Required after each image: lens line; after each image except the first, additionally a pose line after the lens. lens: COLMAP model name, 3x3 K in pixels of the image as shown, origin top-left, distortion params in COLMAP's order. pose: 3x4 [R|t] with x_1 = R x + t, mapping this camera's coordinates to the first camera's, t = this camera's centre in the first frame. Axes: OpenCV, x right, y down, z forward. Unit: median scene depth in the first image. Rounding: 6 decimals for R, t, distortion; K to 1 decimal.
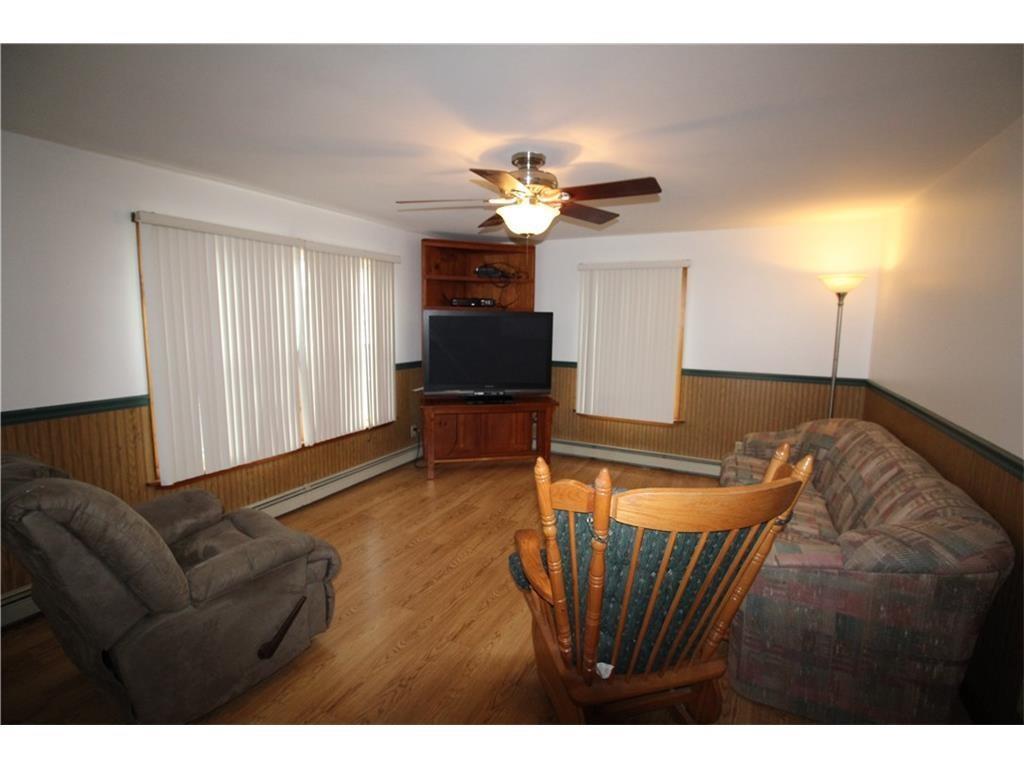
lens RADIAL K [[479.6, 0, 512.0], [0, 479.6, 384.0], [0, 0, 1]] dist [-0.003447, -0.000212]
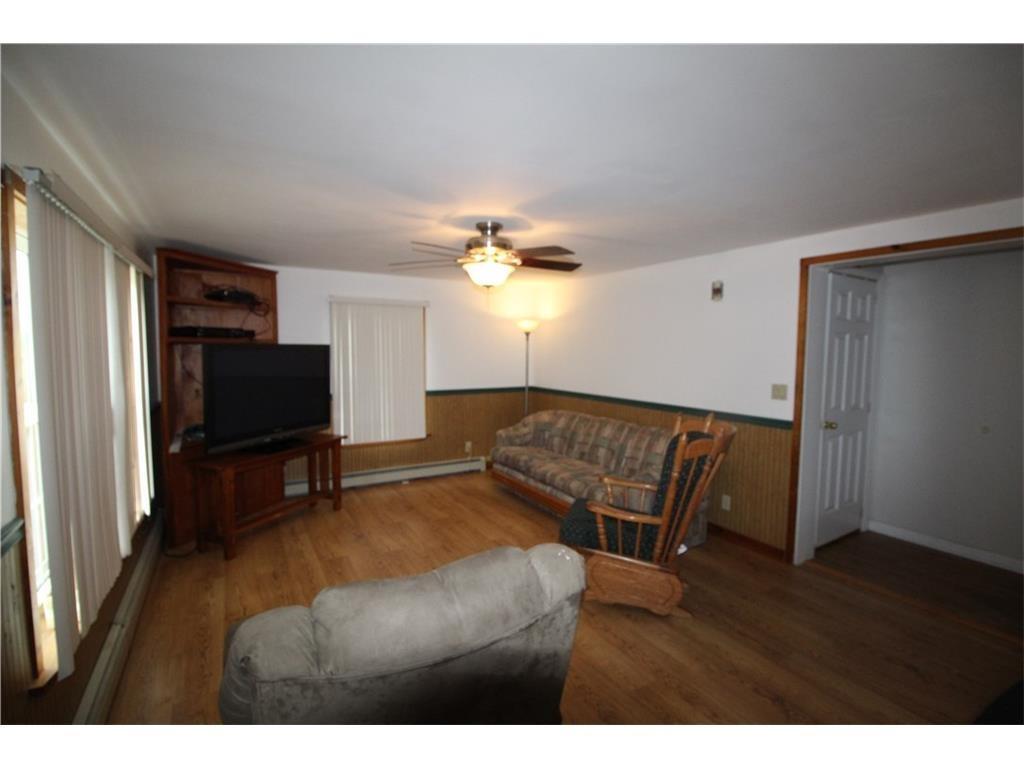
lens RADIAL K [[479.6, 0, 512.0], [0, 479.6, 384.0], [0, 0, 1]] dist [-0.003447, -0.000212]
pose [[0.530579, -0.072038, 0.844569, -0.573909], [0.119229, 0.992819, 0.009780, -0.036546], [-0.839208, 0.095508, 0.535358, 0.182565]]
